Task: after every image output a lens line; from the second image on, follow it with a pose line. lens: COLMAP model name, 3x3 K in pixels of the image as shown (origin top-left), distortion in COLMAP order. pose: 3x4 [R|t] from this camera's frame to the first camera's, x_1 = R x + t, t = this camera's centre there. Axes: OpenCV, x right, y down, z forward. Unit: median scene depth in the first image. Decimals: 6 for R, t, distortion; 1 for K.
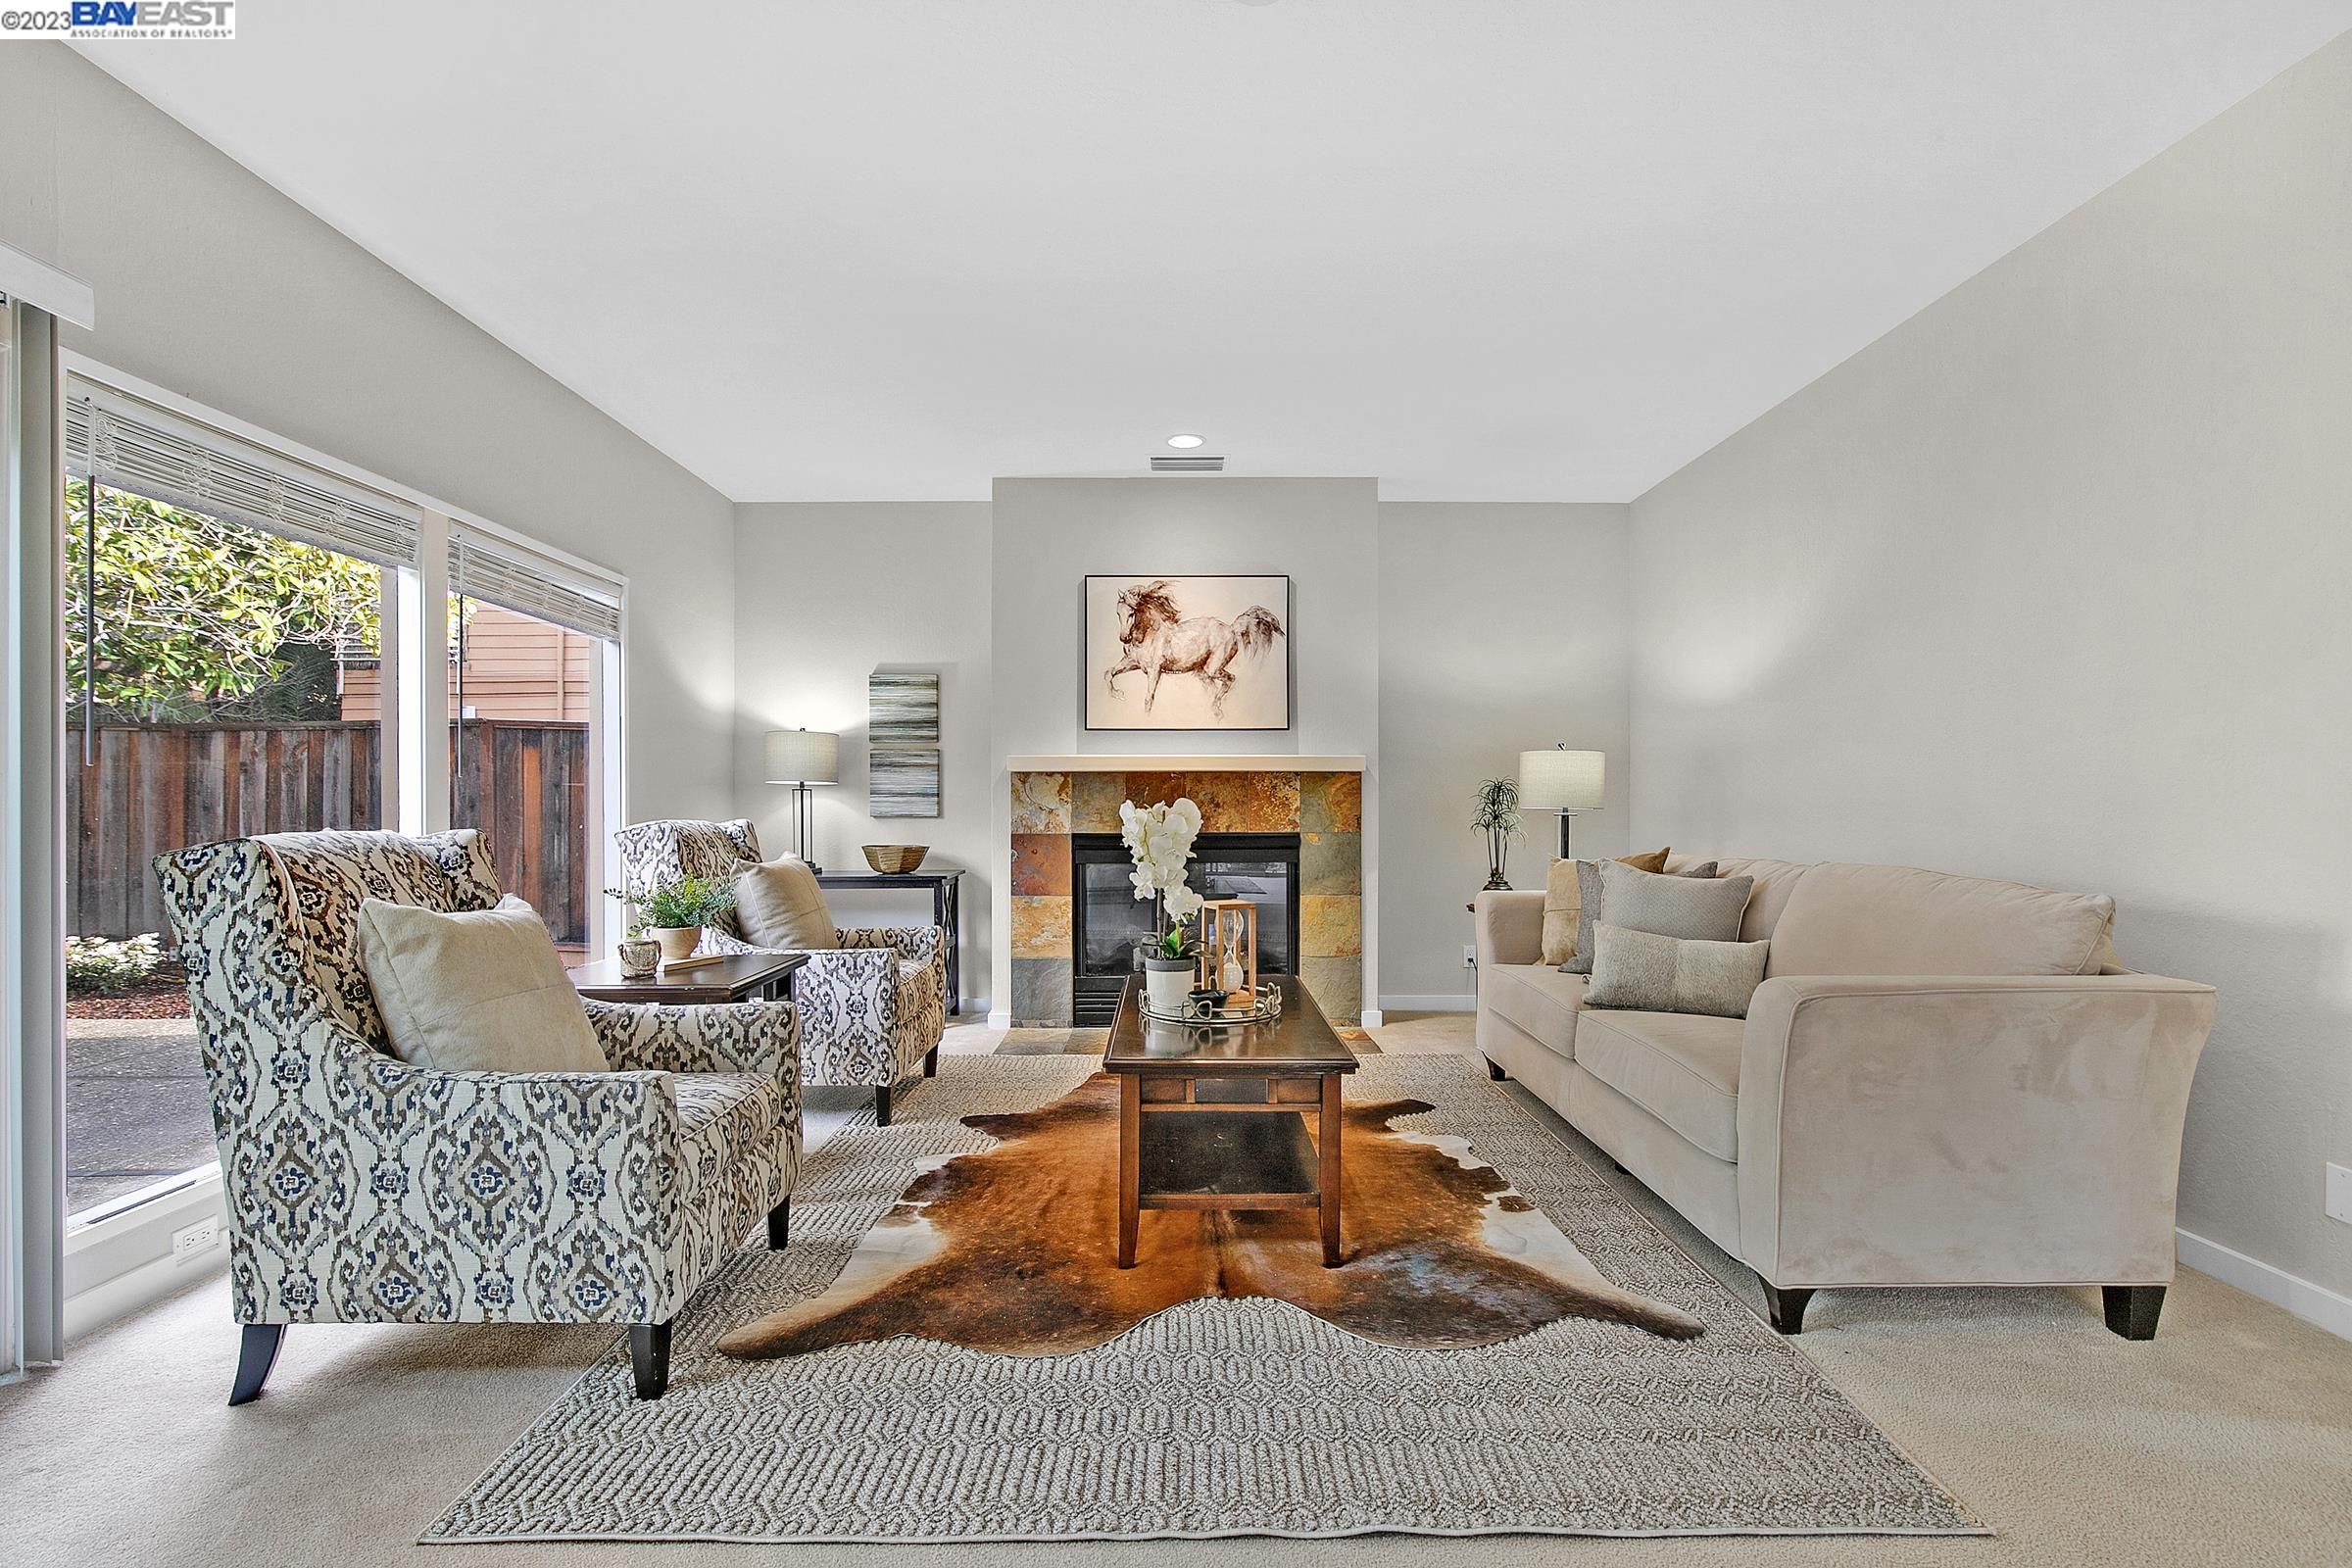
lens RADIAL K [[1066.6, 0, 1179.2], [0, 1066.6, 794.3], [0, 0, 1]] dist [-0.011227, 0.001717]
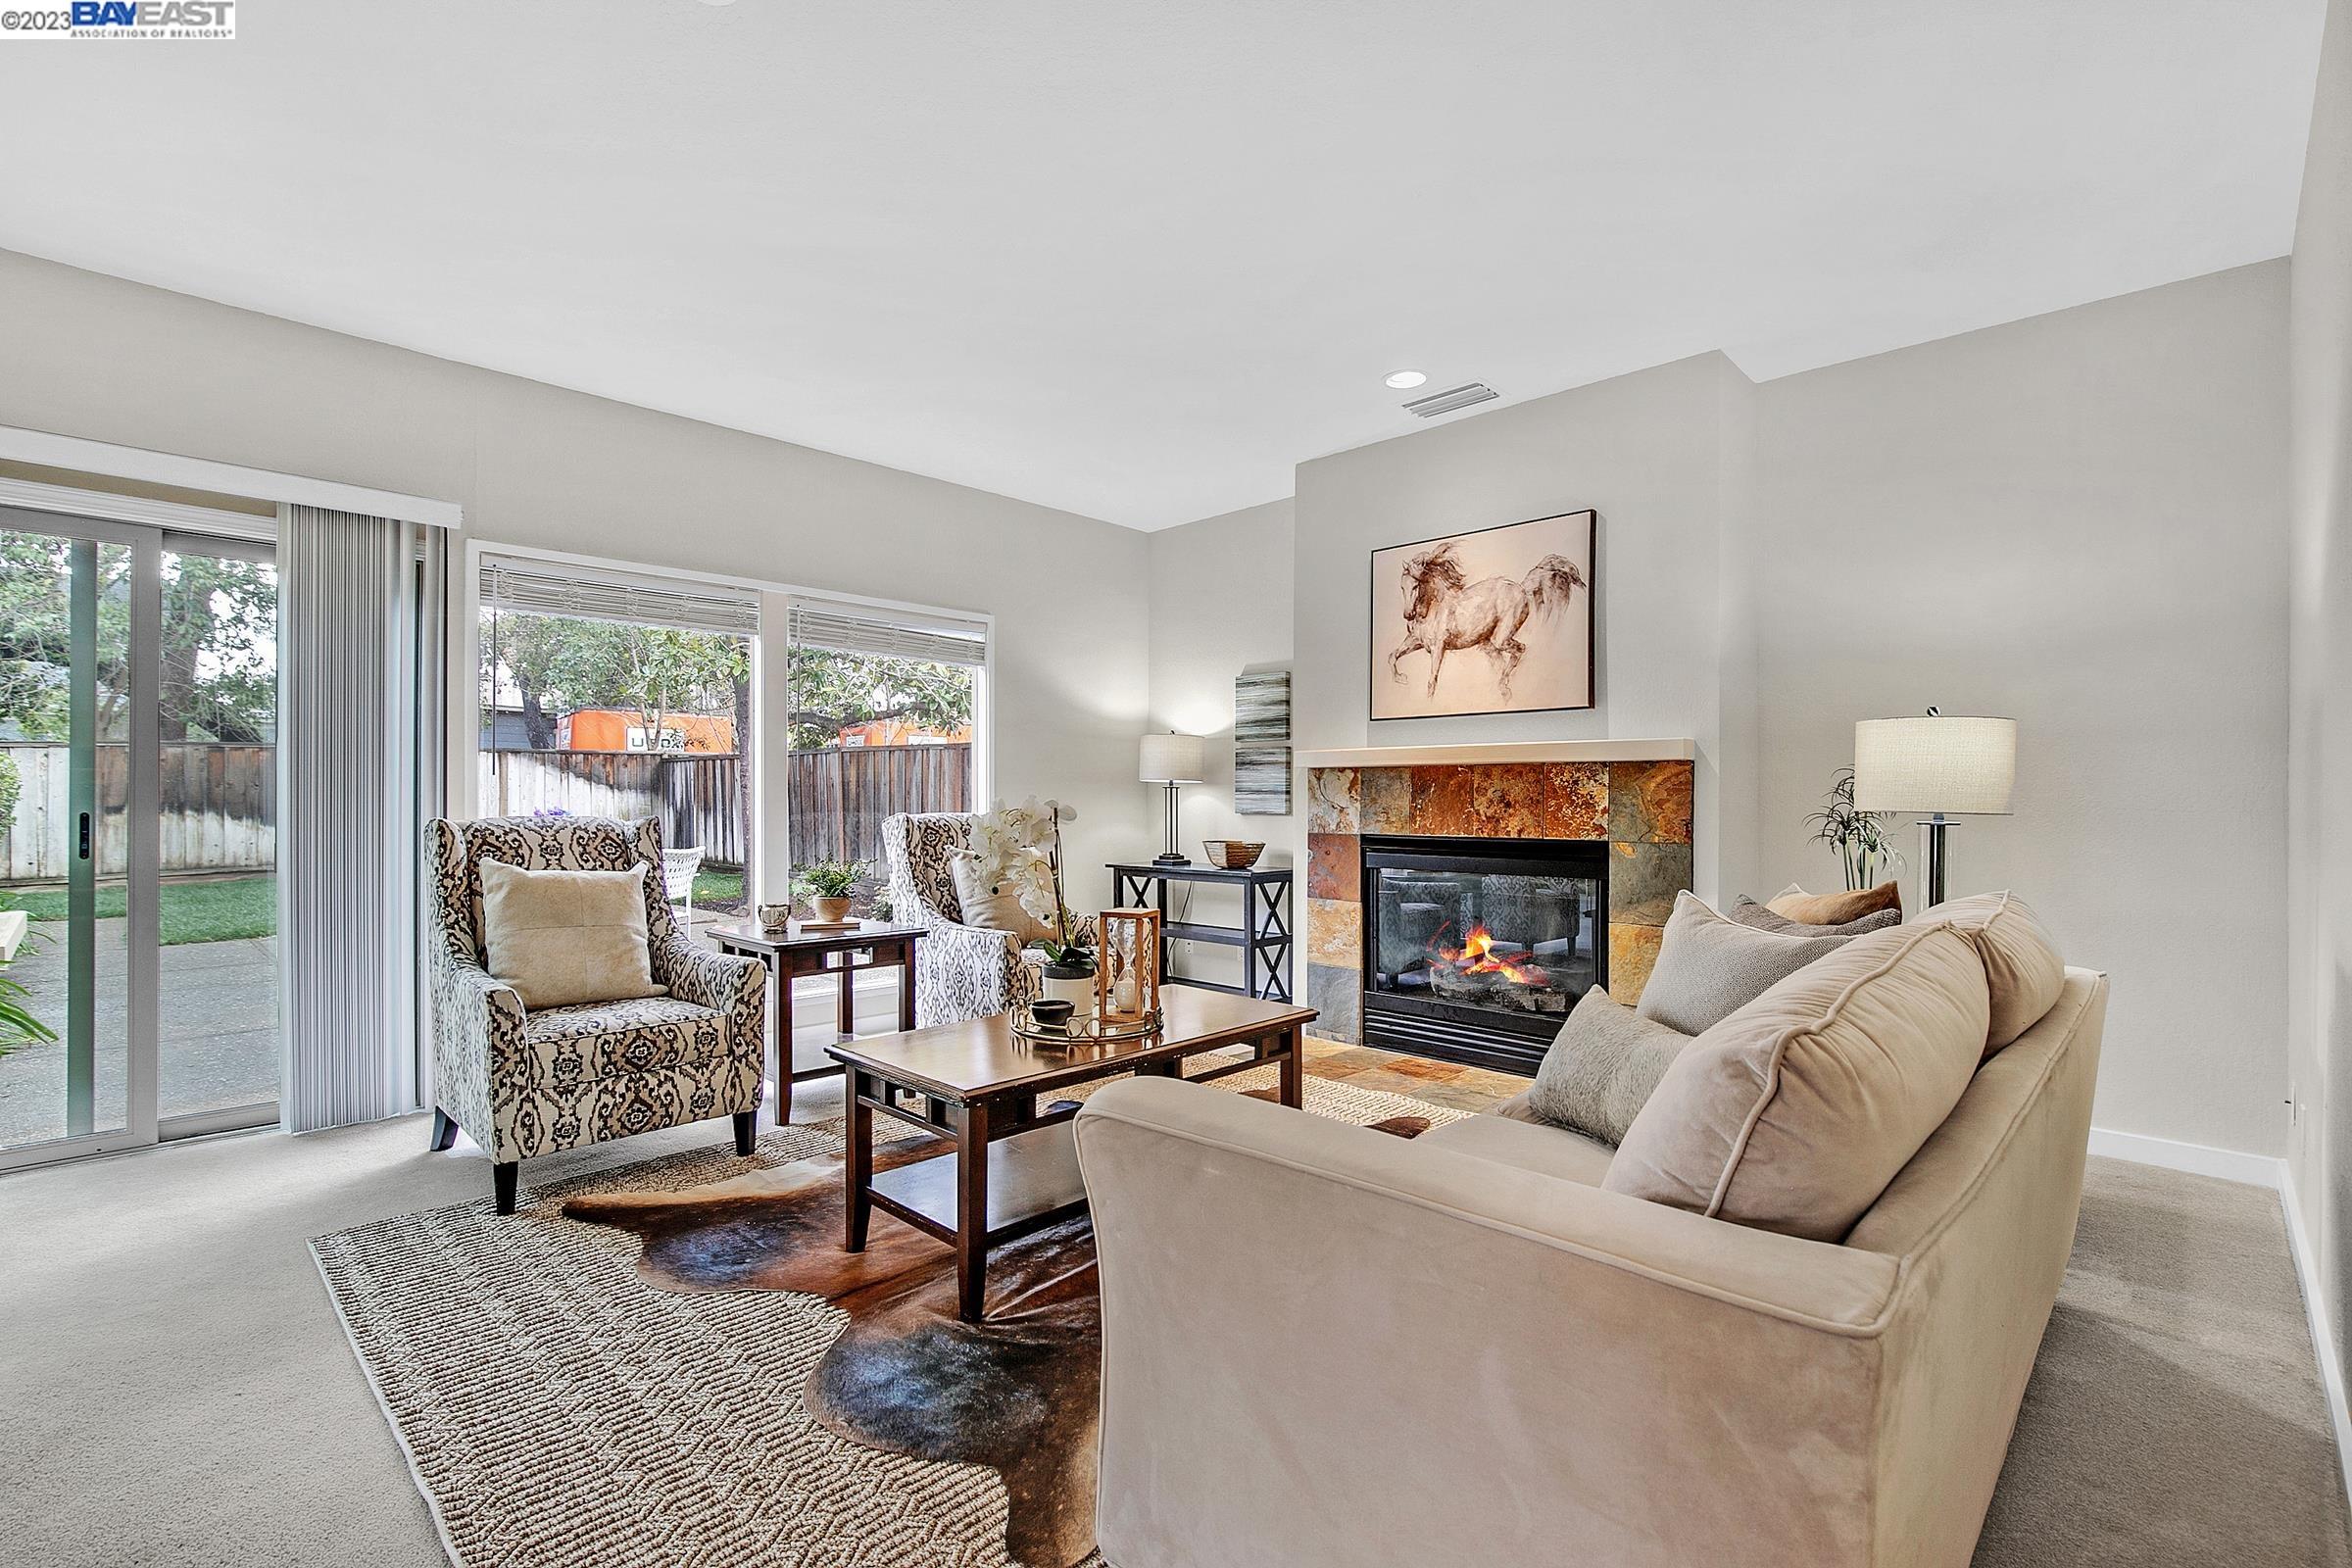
lens RADIAL K [[1066.6, 0, 1179.2], [0, 1066.6, 794.3], [0, 0, 1]] dist [-0.011227, 0.001717]
pose [[0.708685, 0.000826, -0.705524, 0.437042], [0.000457, 0.999999, 0.001630, 0.000852], [0.705525, -0.001478, 0.708684, 0.240280]]
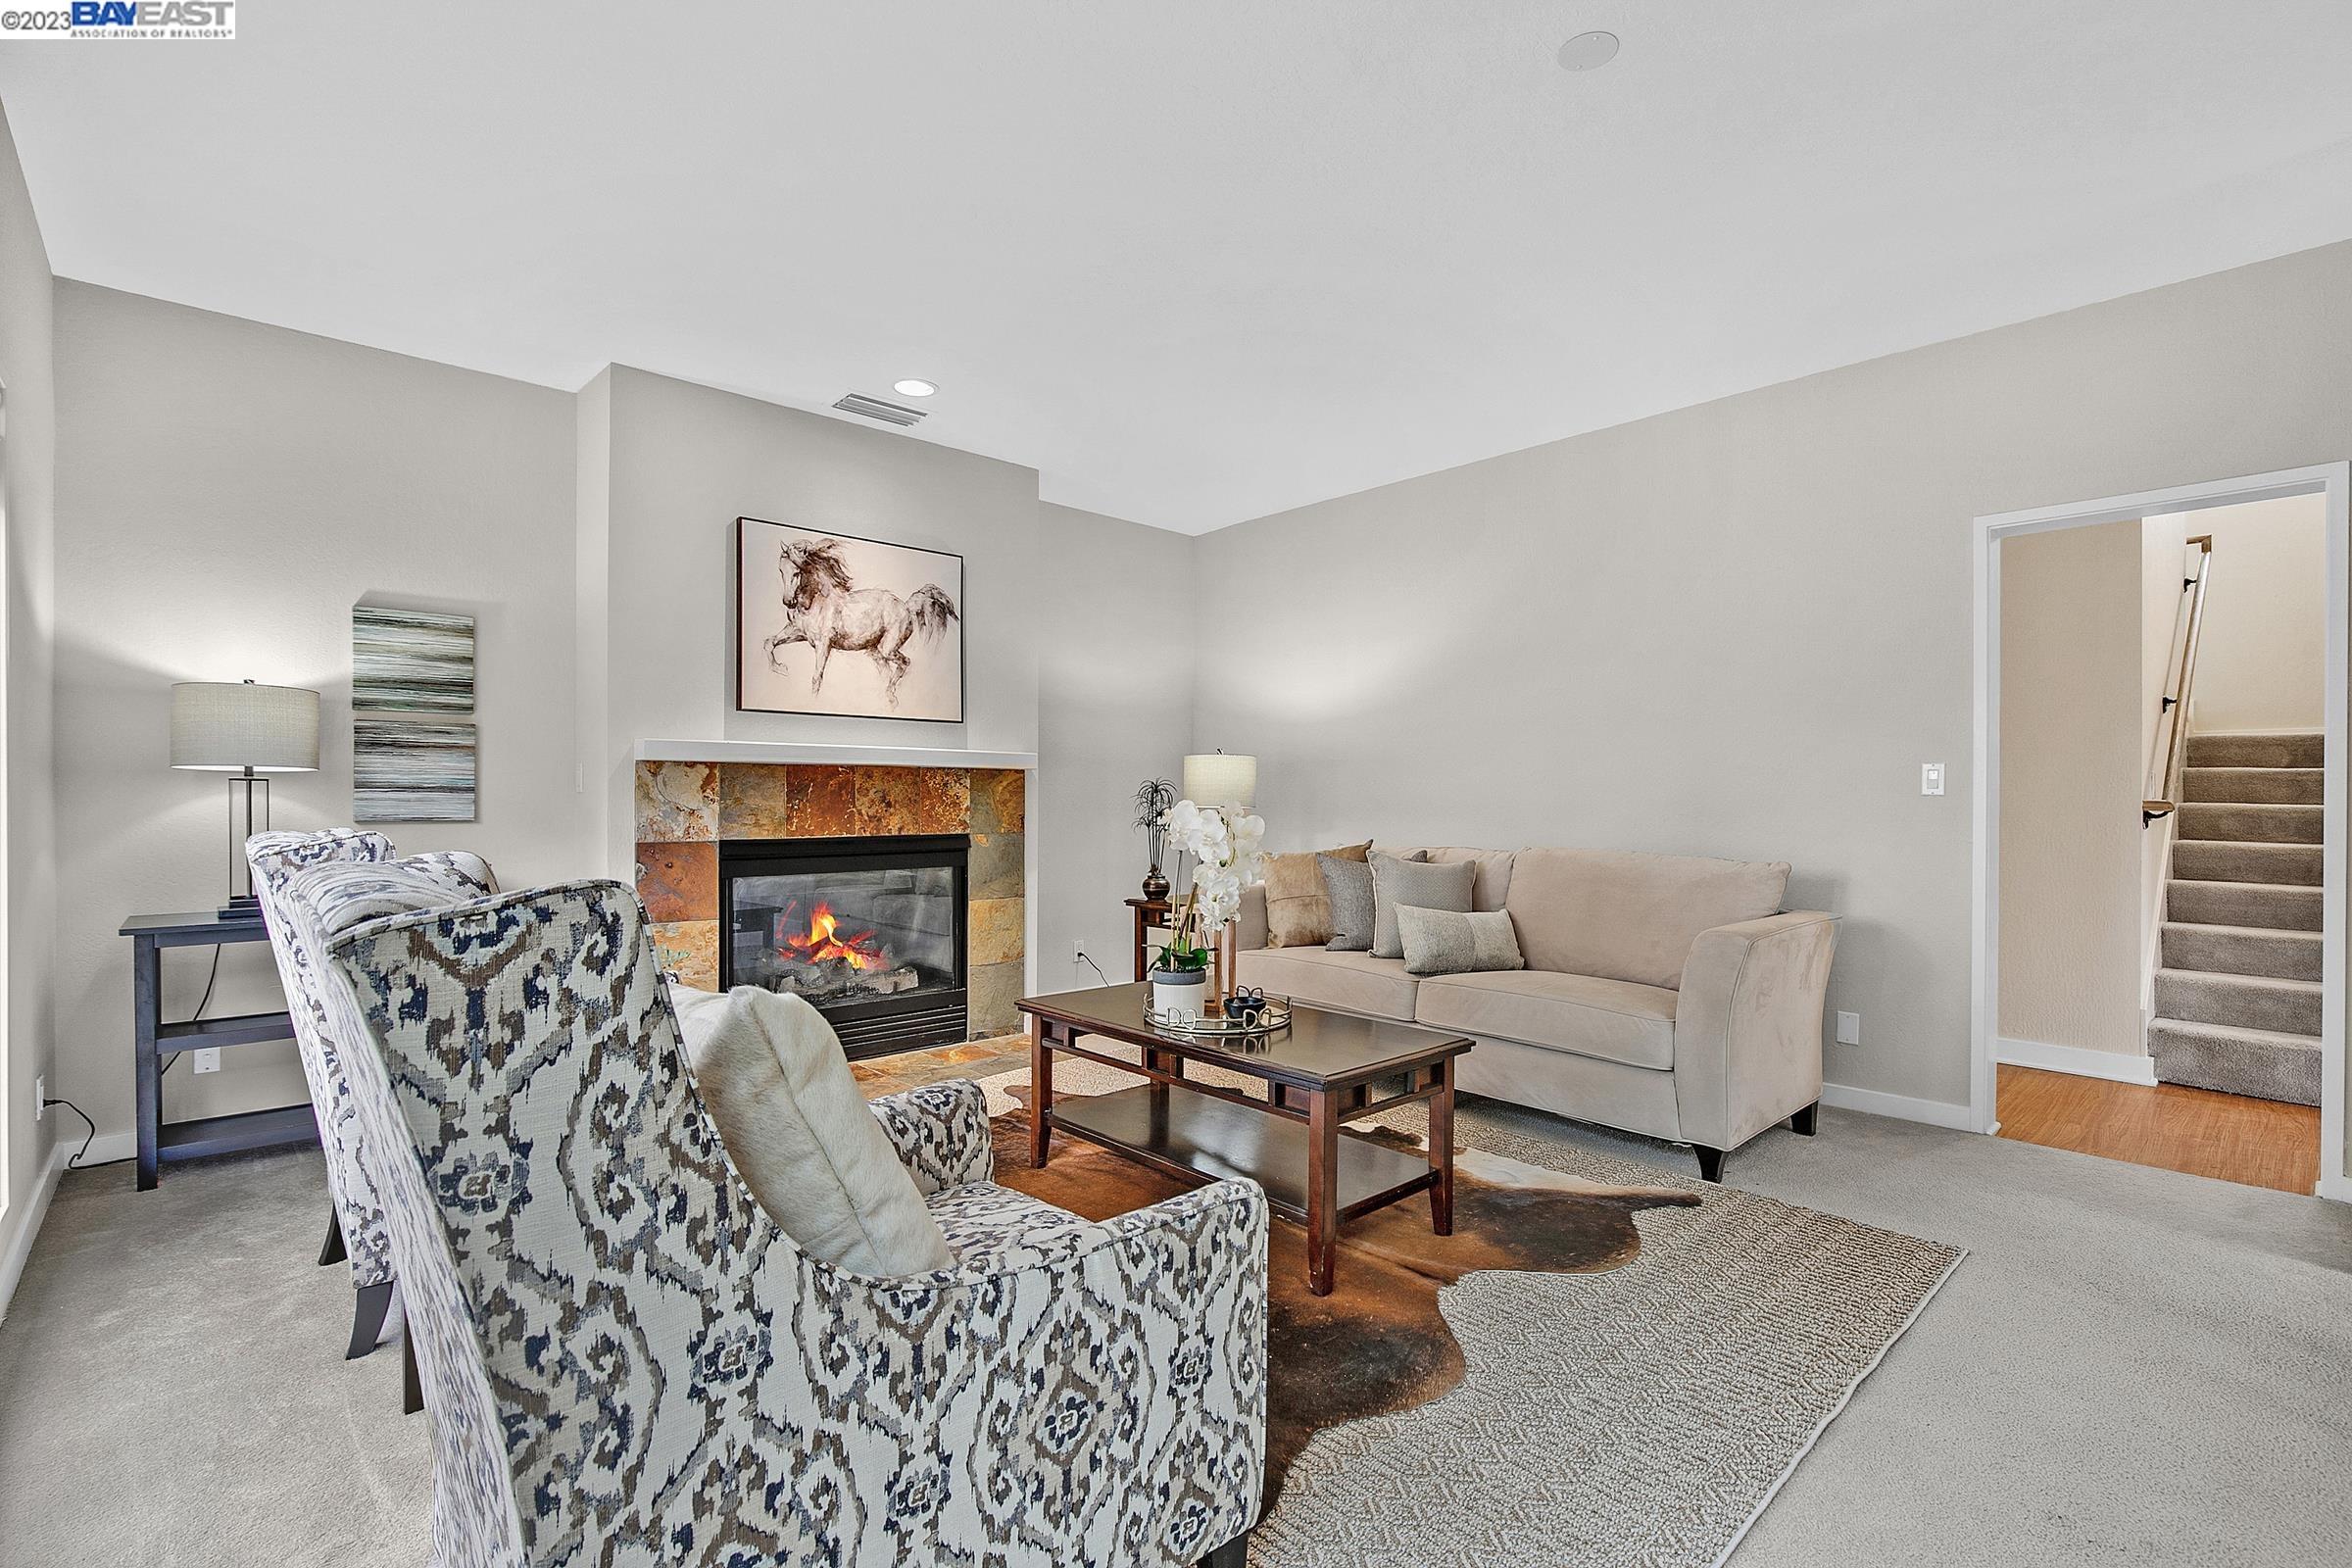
lens RADIAL K [[1066.6, 0, 1179.2], [0, 1066.6, 794.3], [0, 0, 1]] dist [-0.011227, 0.001717]
pose [[0.738364, 0.006114, 0.674375, -0.381620], [-0.006871, 0.999975, -0.001543, 0.001577], [-0.674368, -0.003495, 0.738387, 0.189682]]
